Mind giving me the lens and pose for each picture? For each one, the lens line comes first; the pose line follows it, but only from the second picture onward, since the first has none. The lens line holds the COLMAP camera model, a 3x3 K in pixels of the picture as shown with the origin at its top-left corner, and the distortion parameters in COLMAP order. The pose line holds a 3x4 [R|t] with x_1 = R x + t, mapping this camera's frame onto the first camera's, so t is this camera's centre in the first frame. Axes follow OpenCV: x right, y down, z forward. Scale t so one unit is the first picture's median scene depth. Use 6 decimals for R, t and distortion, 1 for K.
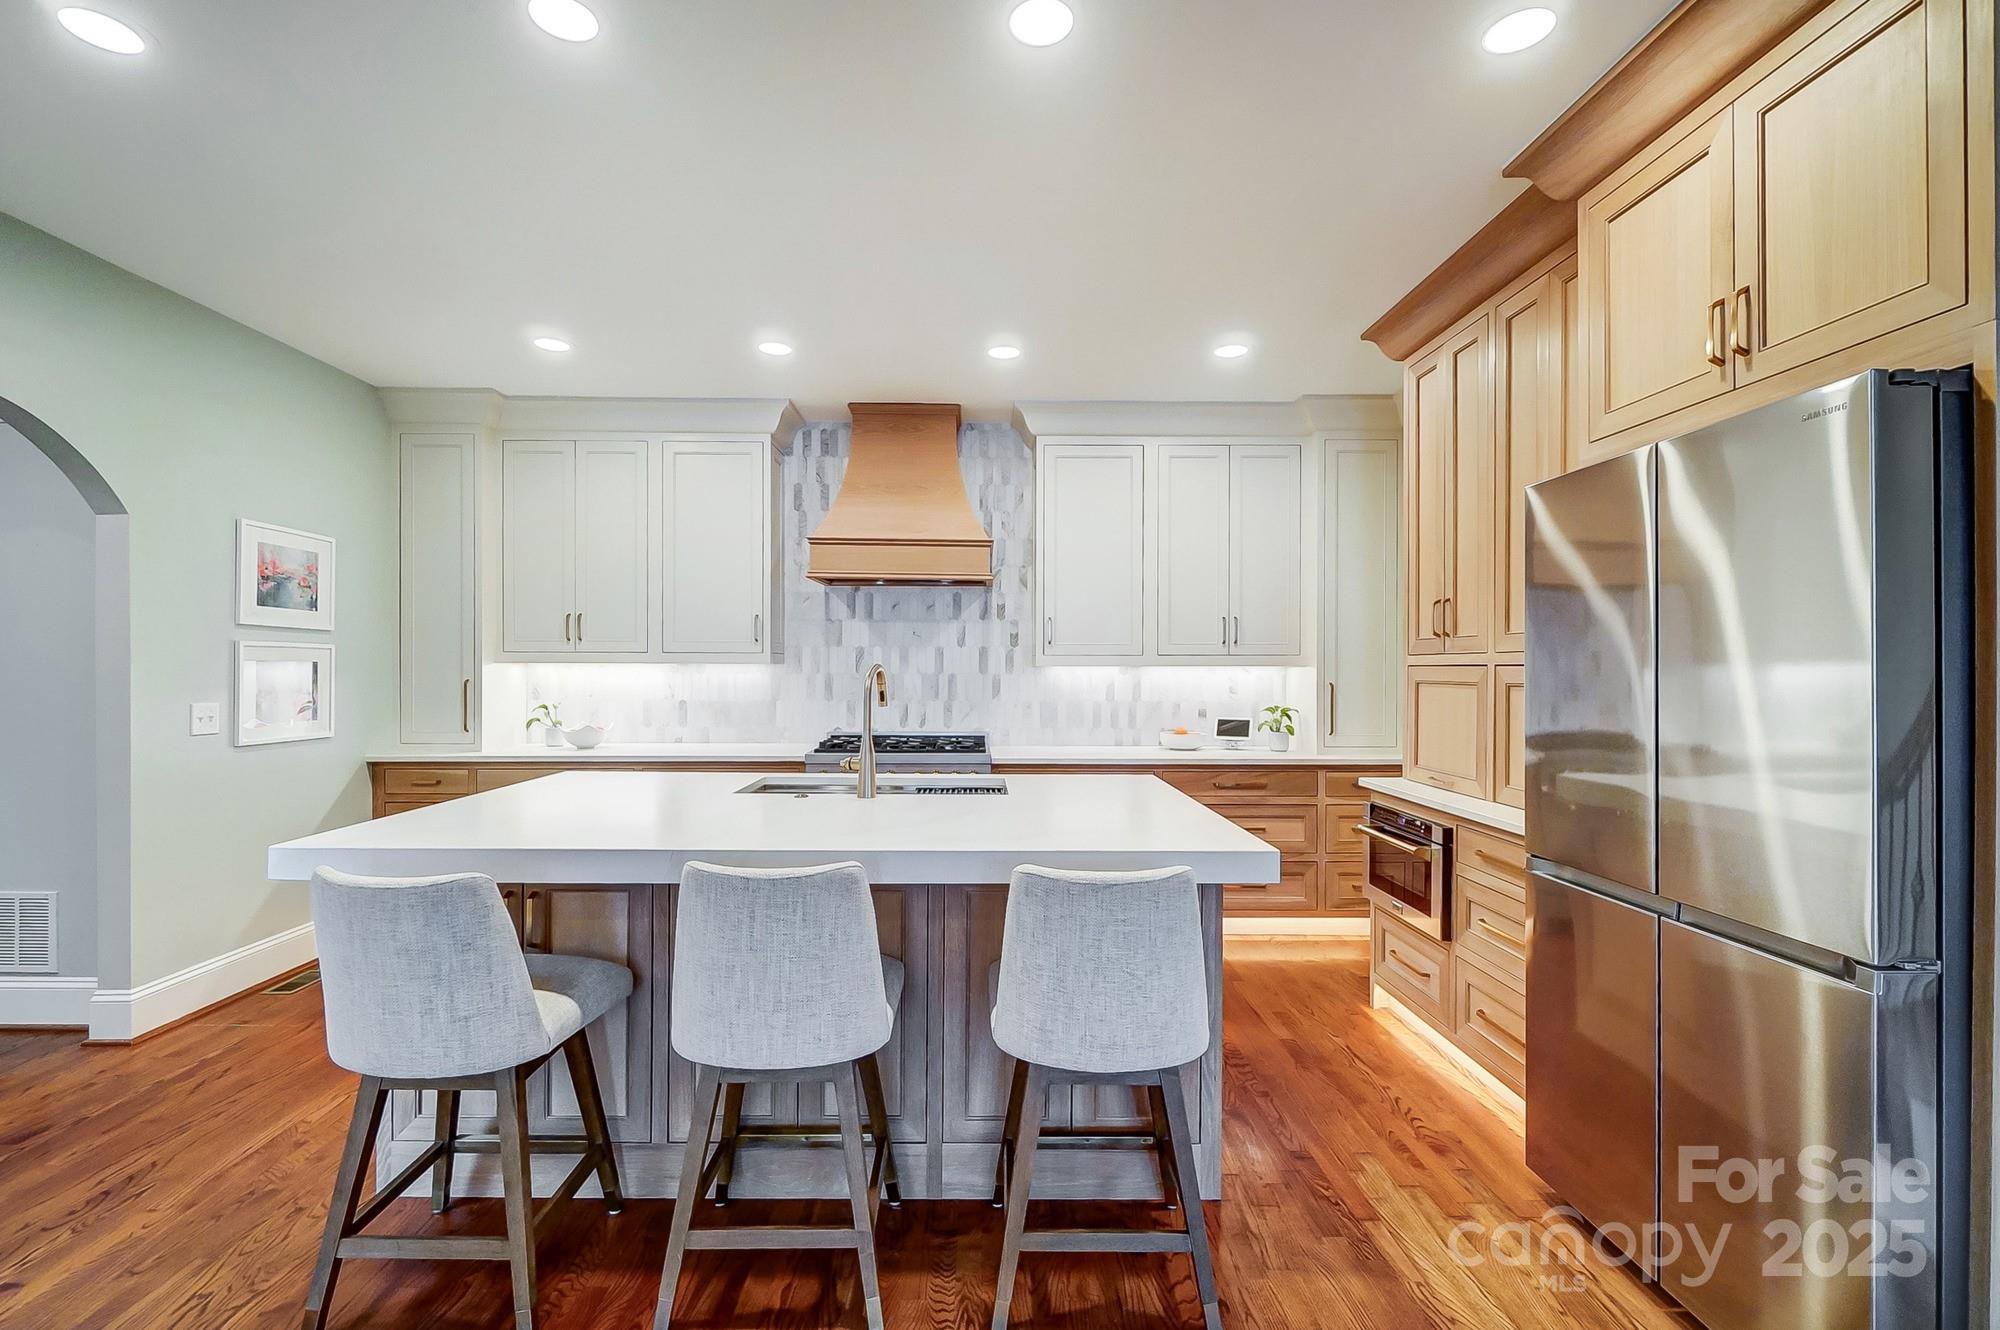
lens RADIAL K [[903.6, 0, 998.0], [0, 903.6, 669.6], [0, 0, 1]] dist [-0.001592, -0.000162]
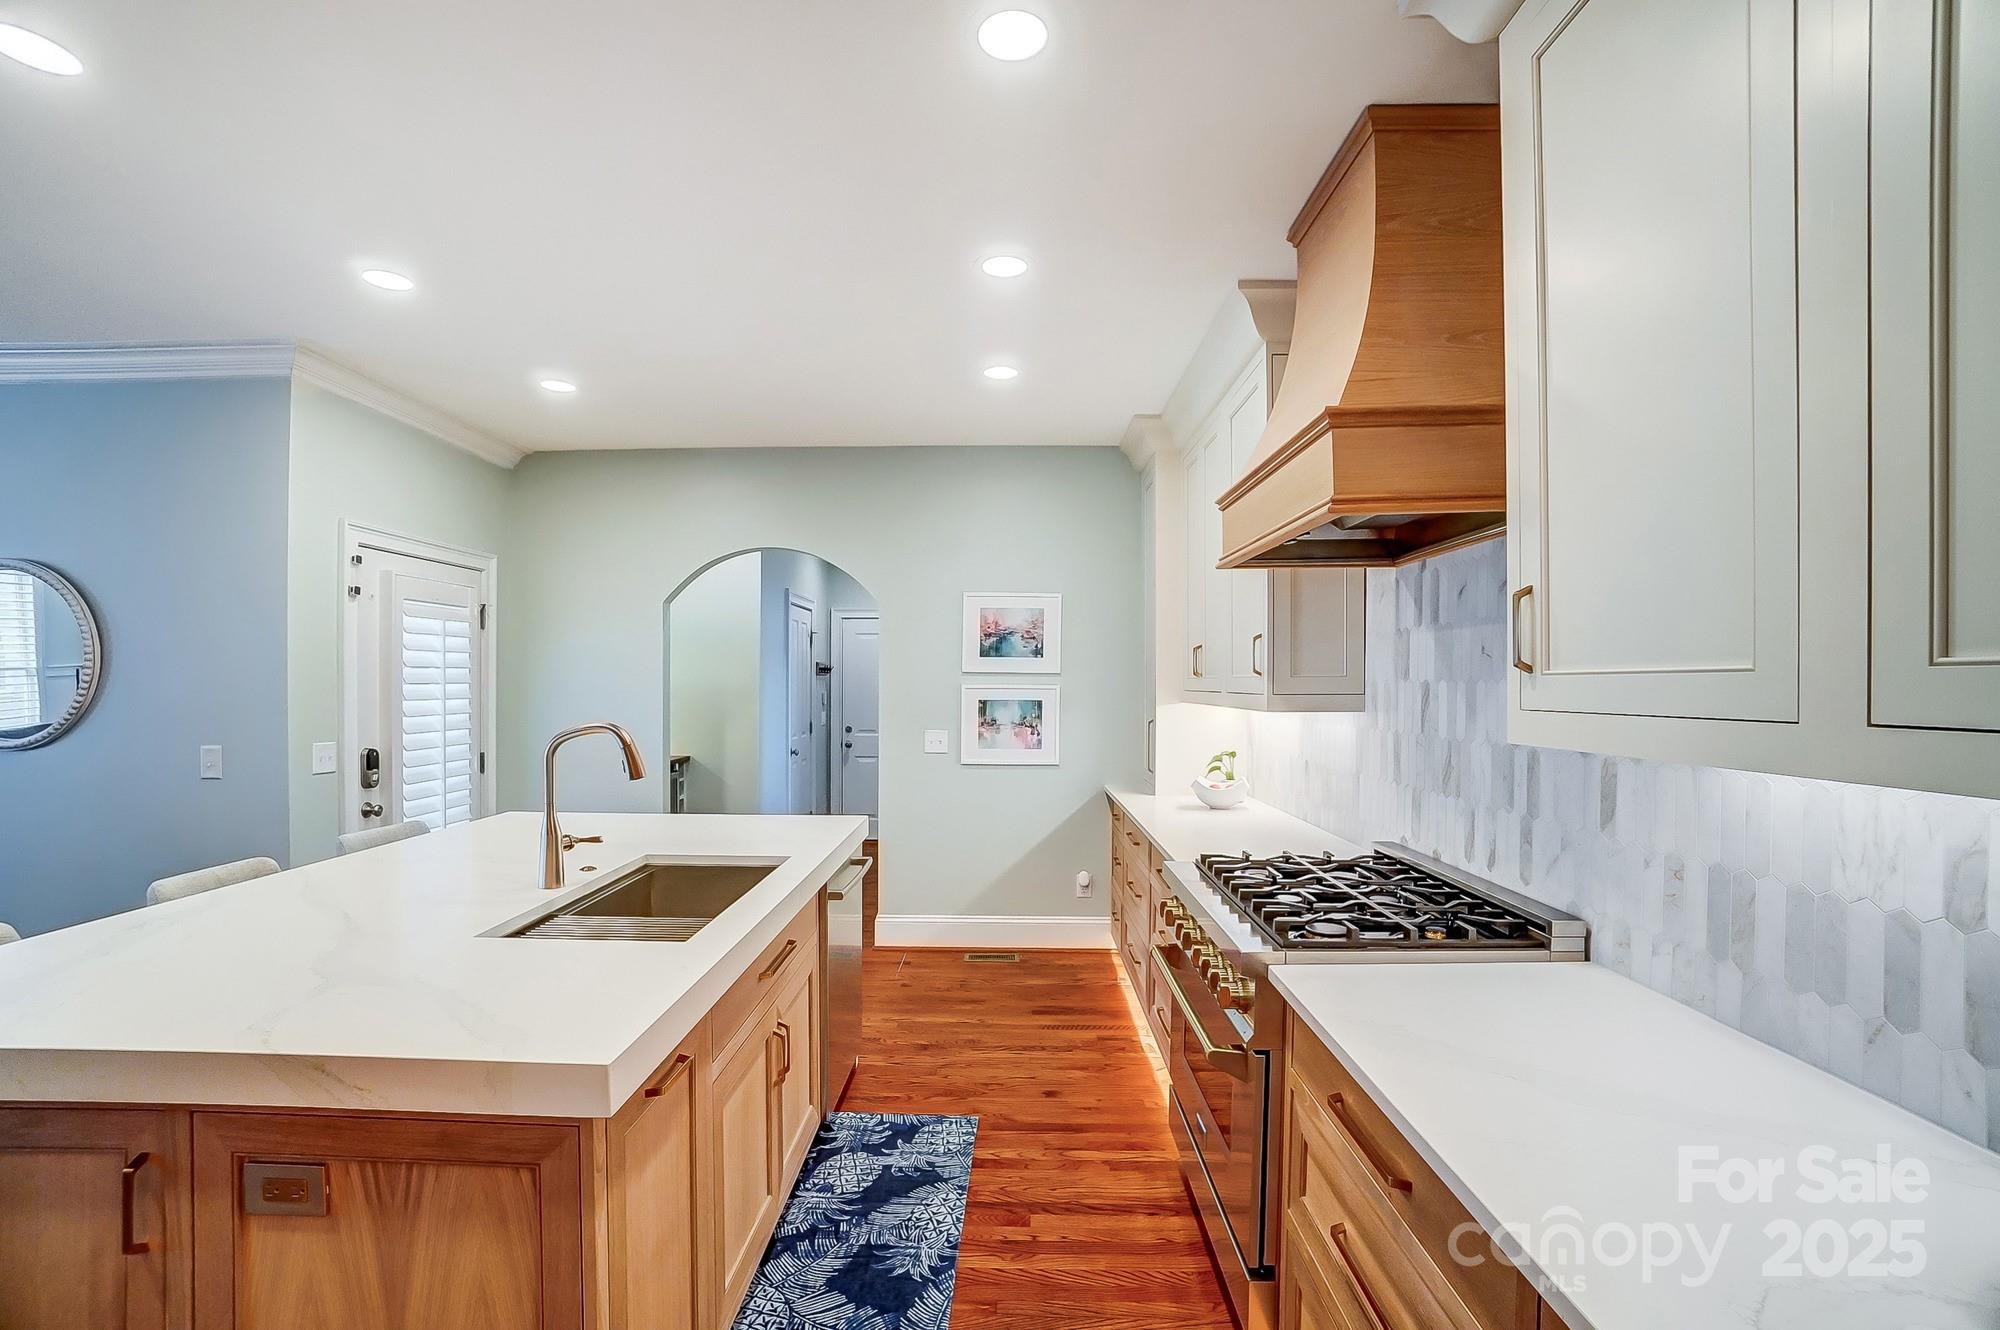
lens RADIAL K [[877.2, 0, 992.4], [0, 877.2, 699.1], [0, 0, 1]] dist [-0.051957, 0.000169]
pose [[-0.018126, 0.014102, -0.999736, 0.342663], [-0.003927, 0.999892, 0.014176, -0.022708], [0.999828, 0.004183, -0.018069, 0.819832]]
